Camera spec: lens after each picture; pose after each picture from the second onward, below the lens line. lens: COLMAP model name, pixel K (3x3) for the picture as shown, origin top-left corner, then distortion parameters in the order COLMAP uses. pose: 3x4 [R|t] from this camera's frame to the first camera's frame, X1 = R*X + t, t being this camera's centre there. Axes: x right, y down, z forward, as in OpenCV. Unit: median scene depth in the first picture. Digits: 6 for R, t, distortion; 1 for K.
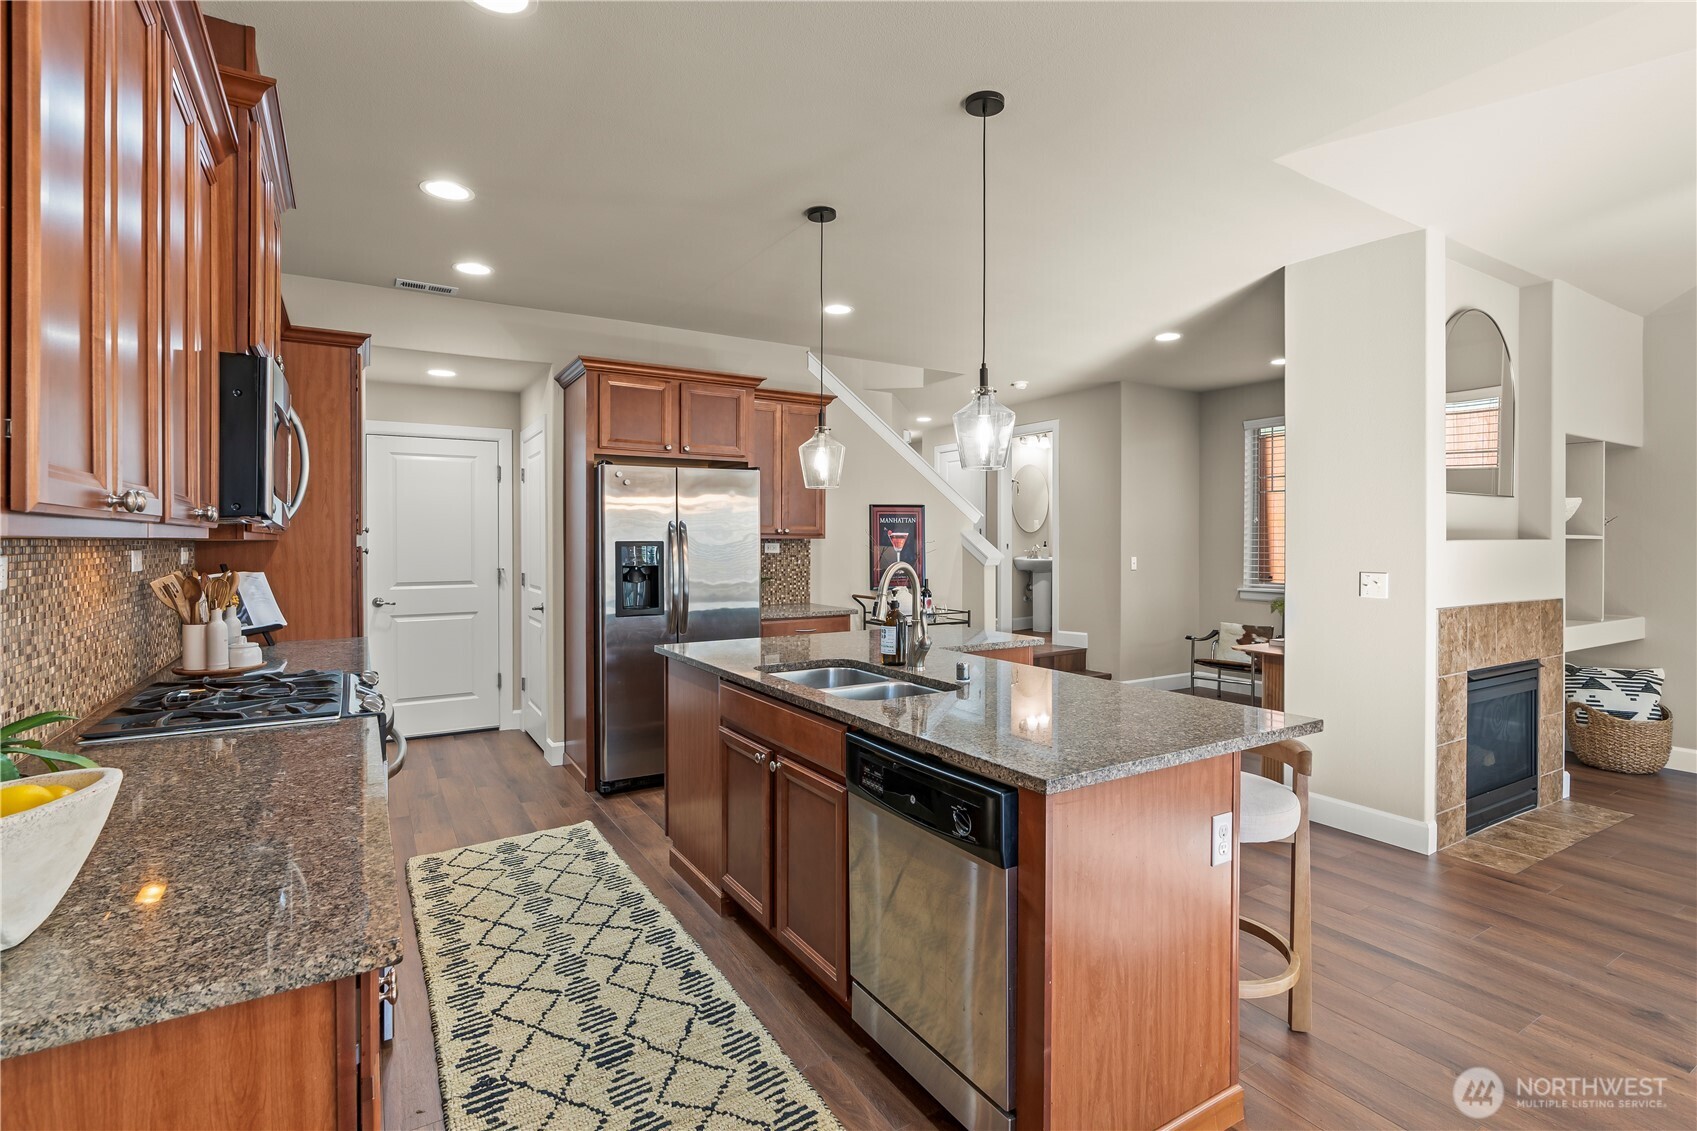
lens RADIAL K [[815.3, 0, 879.9], [0, 815.3, 542.9], [0, 0, 1]] dist [-0.003704, -0.000058]
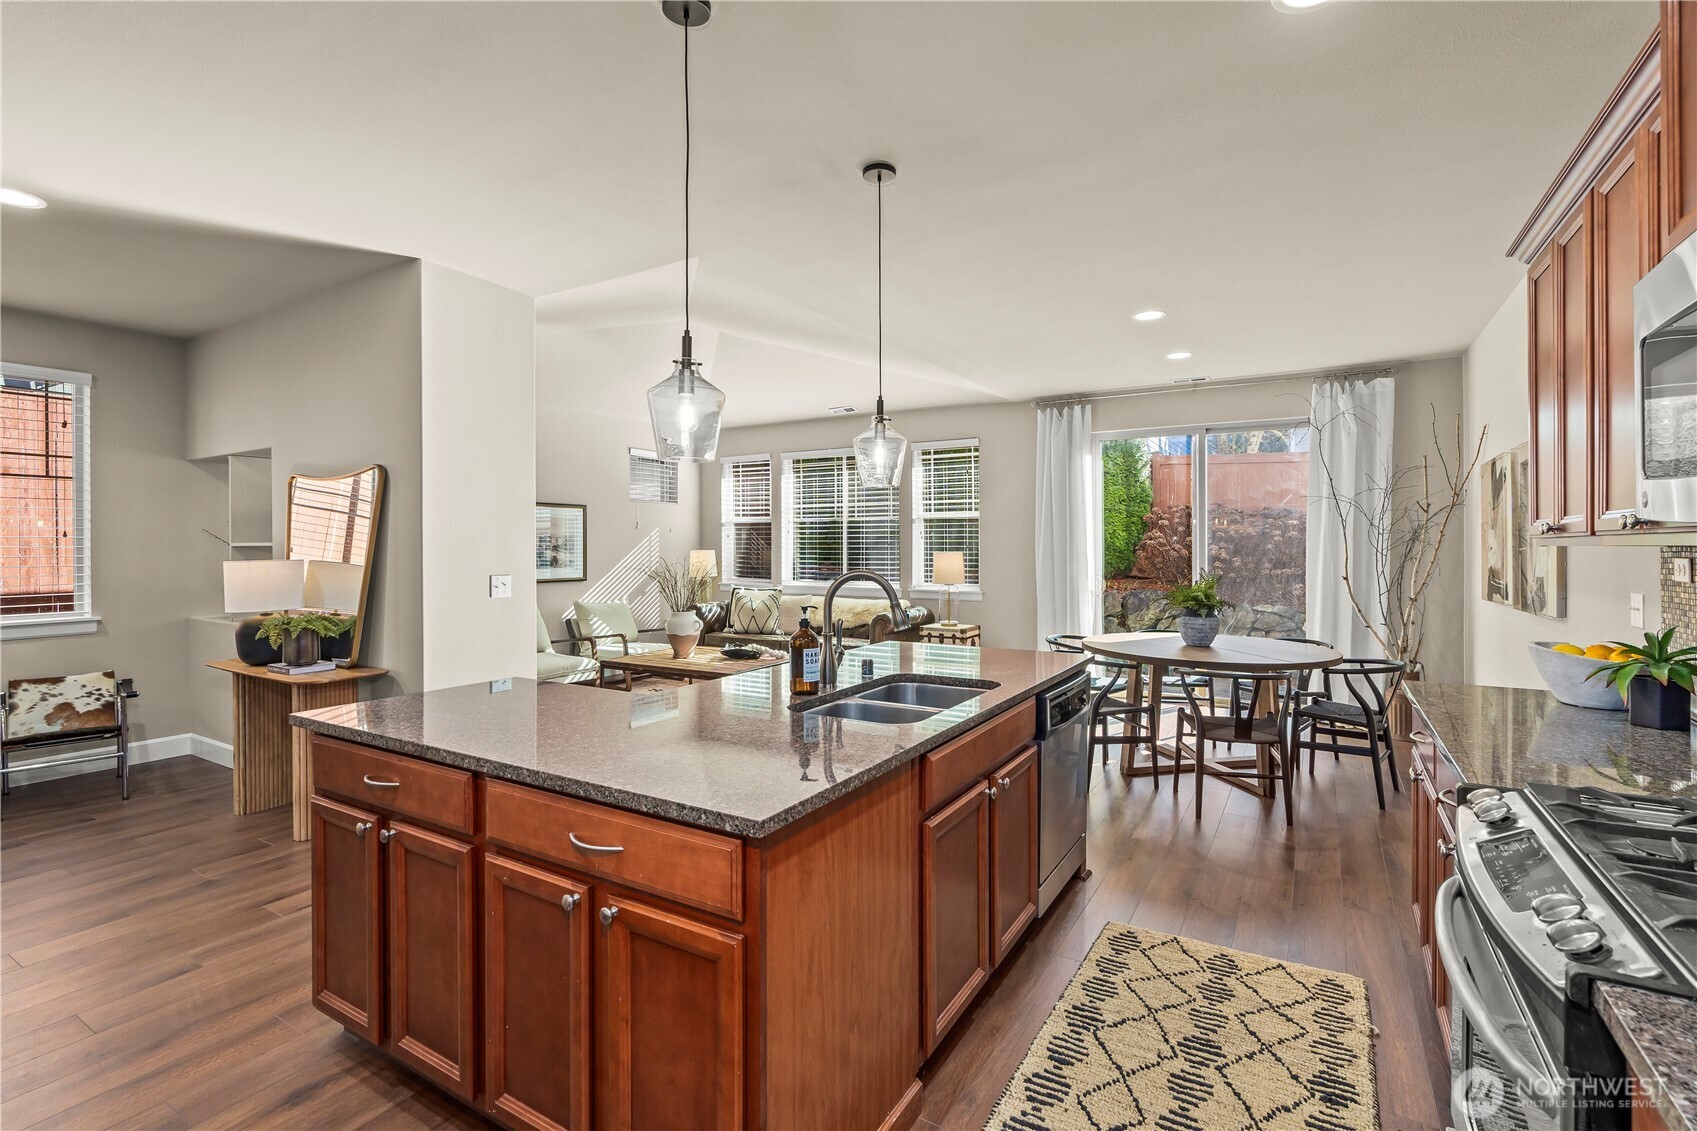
lens RADIAL K [[776.4, 0, 846.6], [0, 776.4, 548.4], [0, 0, 1]] dist [-0.005690, 0.000126]
pose [[-0.439890, -0.002434, 0.898048, -0.579226], [0.005516, 0.999970, 0.005412, -0.002602], [-0.898035, 0.007334, -0.439864, 1.052617]]
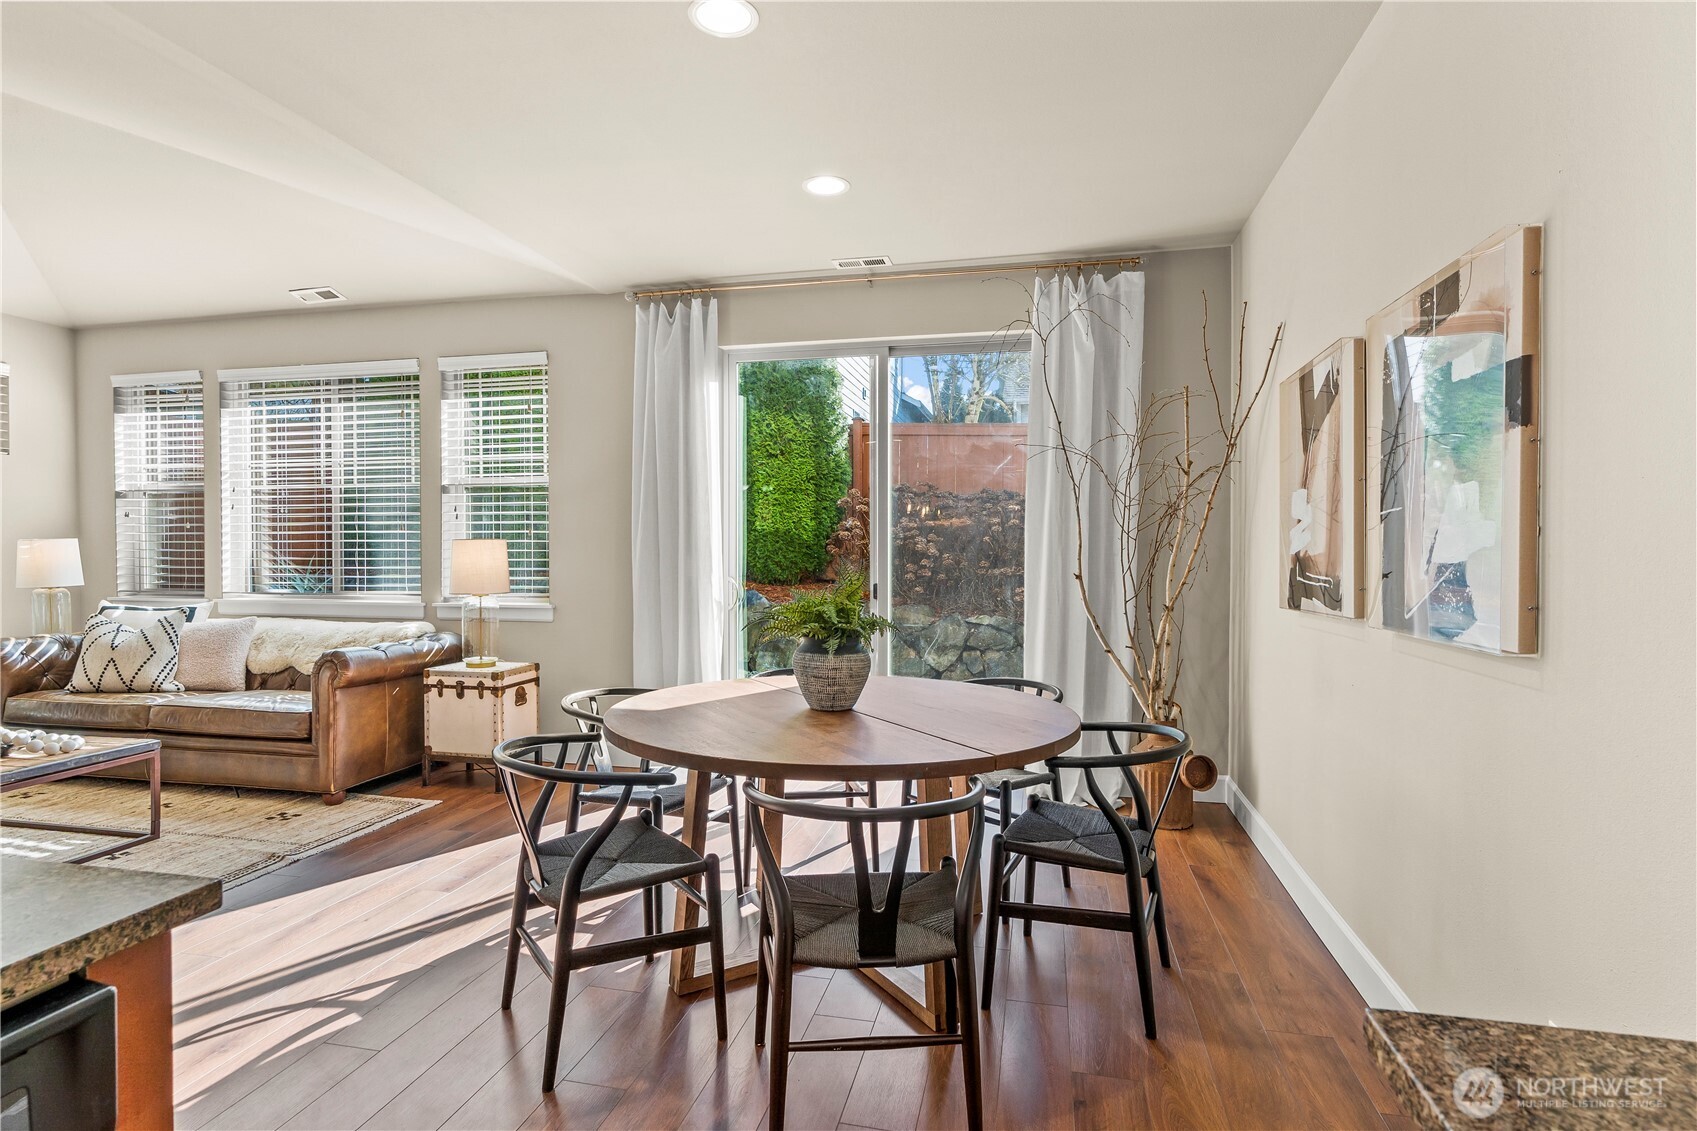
lens RADIAL K [[859.5, 0, 847.7], [0, 859.5, 565.6], [0, 0, 1]] dist [0.006633, 0.000714]
pose [[-0.701317, -0.013006, 0.712731, -0.206977], [0.002931, 0.999772, 0.021127, 0.032717], [-0.712844, 0.016906, -0.701119, 0.462209]]
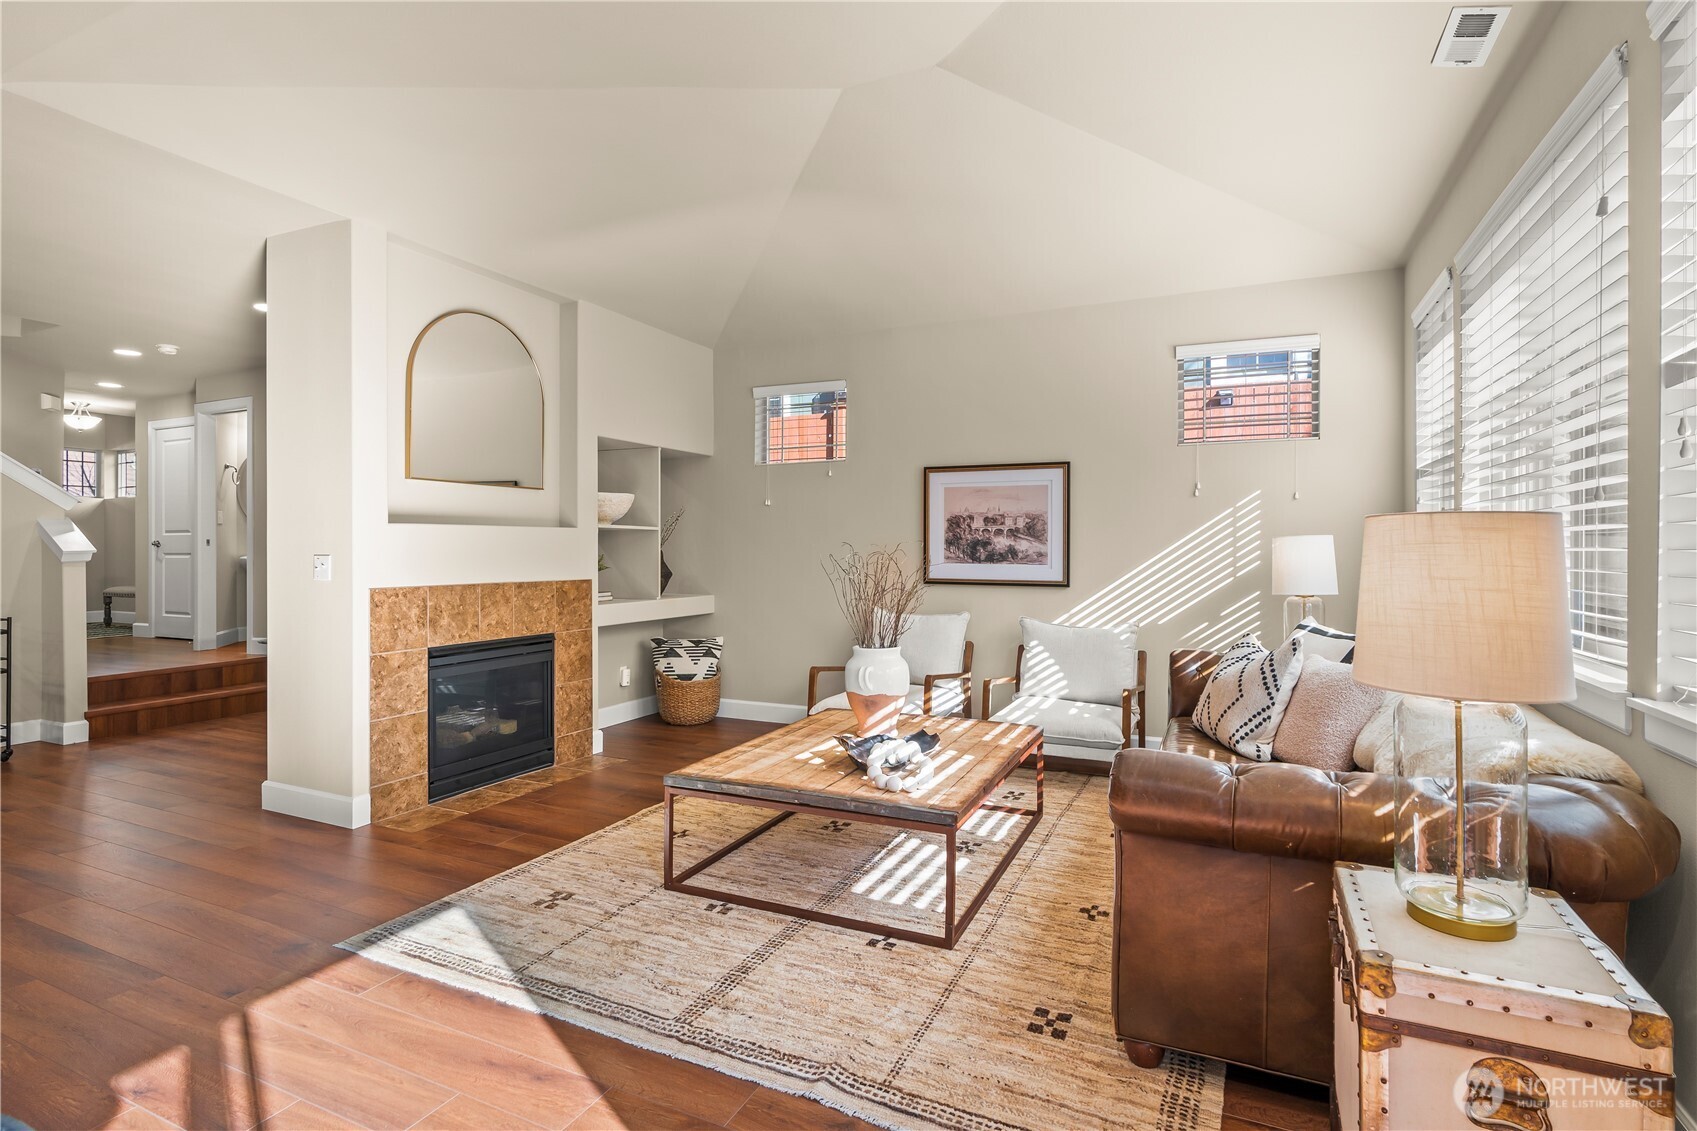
lens RADIAL K [[815.3, 0, 855.9], [0, 815.3, 547.2], [0, 0, 1]] dist [-0.003704, -0.000058]
pose [[0.841471, -0.000077, 0.540303, 0.630285], [0.002206, 0.999992, -0.003292, 0.031834], [-0.540298, 0.003962, 0.841464, -0.202356]]
